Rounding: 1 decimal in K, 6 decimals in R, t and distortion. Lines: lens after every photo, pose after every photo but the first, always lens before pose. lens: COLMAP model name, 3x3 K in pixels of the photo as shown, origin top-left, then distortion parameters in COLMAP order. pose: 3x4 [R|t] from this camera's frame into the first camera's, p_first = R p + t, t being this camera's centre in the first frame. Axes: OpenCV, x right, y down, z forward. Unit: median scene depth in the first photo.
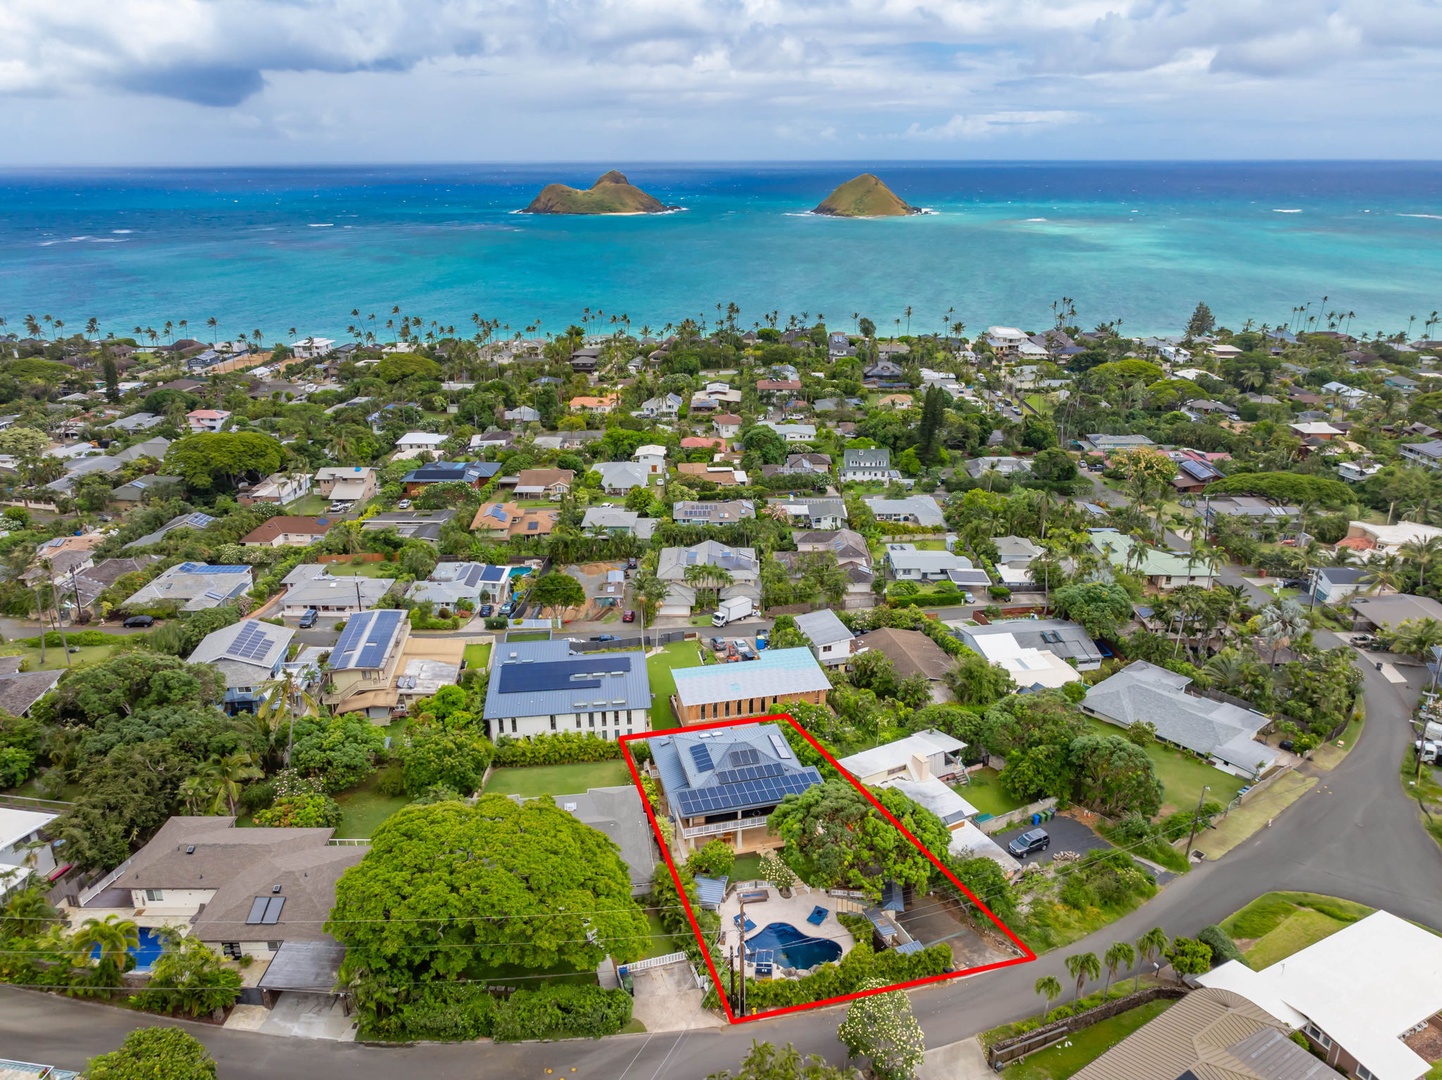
lens RADIAL K [[1036.5, 0, 730.2], [0, 1036.5, 544.9], [0, 0, 1]] dist [-0.030676, 0.048047]
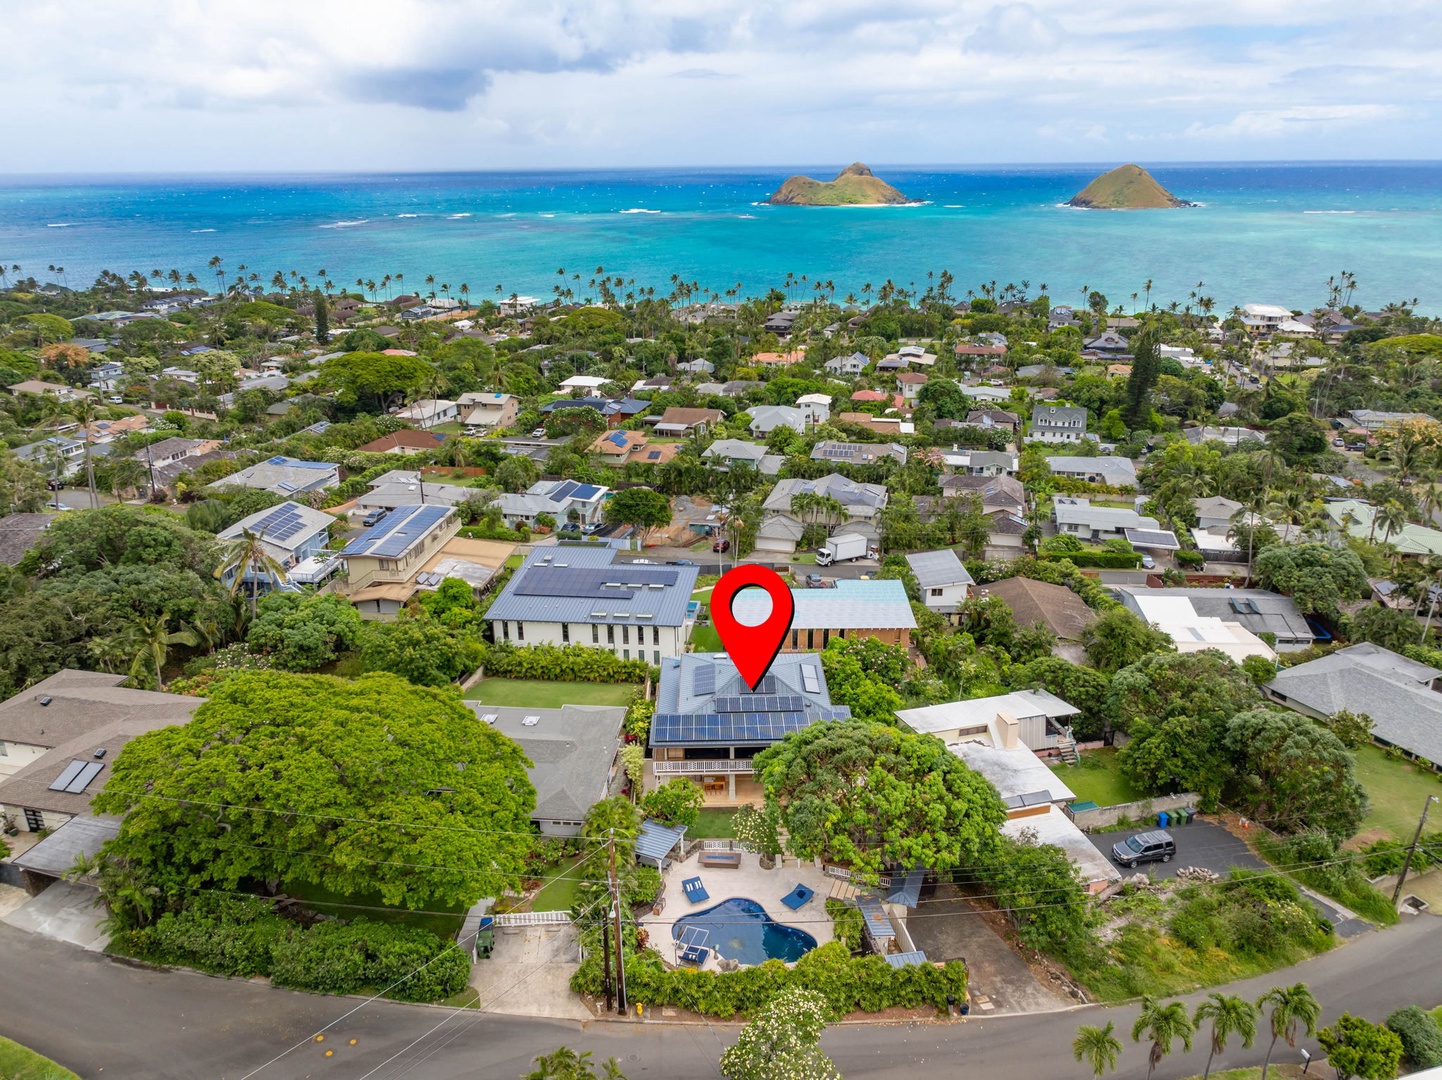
lens RADIAL K [[1036.5, 0, 730.2], [0, 1036.5, 544.9], [0, 0, 1]] dist [-0.030676, 0.048047]
pose [[0.972169, 0.075374, -0.221825, 0.127730], [-0.077331, 0.997005, -0.000139, 0.086093], [0.221150, 0.017289, 0.975086, 0.207591]]
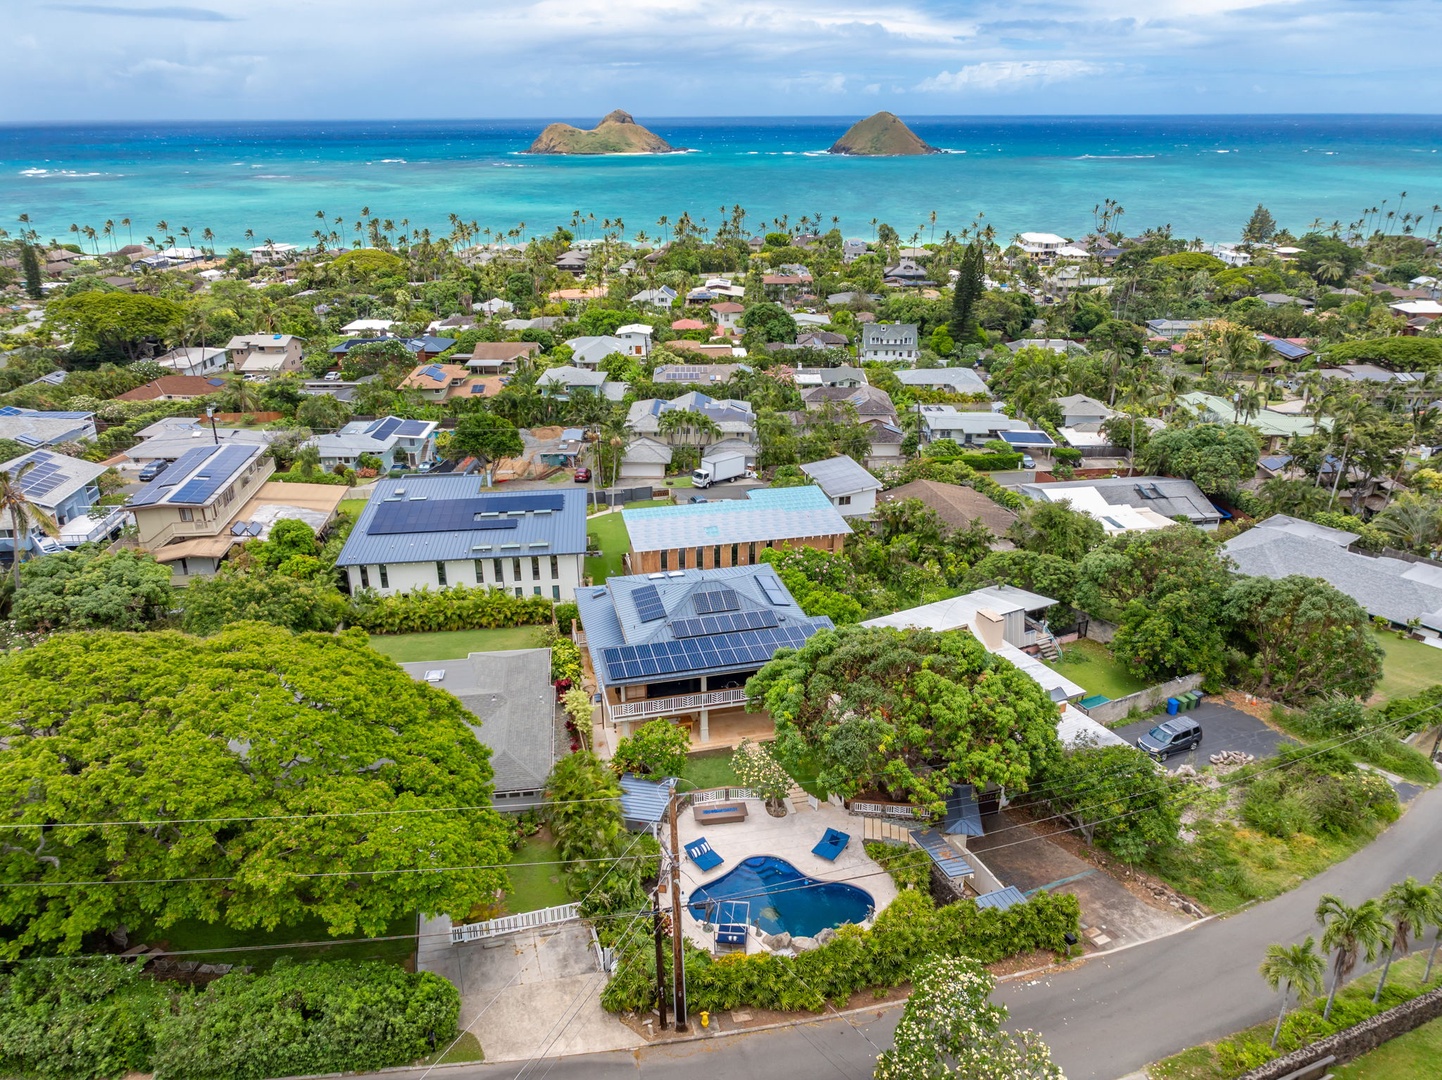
lens RADIAL K [[1036.5, 0, 730.2], [0, 1036.5, 544.9], [0, 0, 1]] dist [-0.030676, 0.048047]
pose [[0.999919, 0.001618, -0.012599, 0.025338], [-0.001266, 0.999609, 0.027937, 0.125662], [0.012640, -0.027919, 0.999530, 0.305431]]
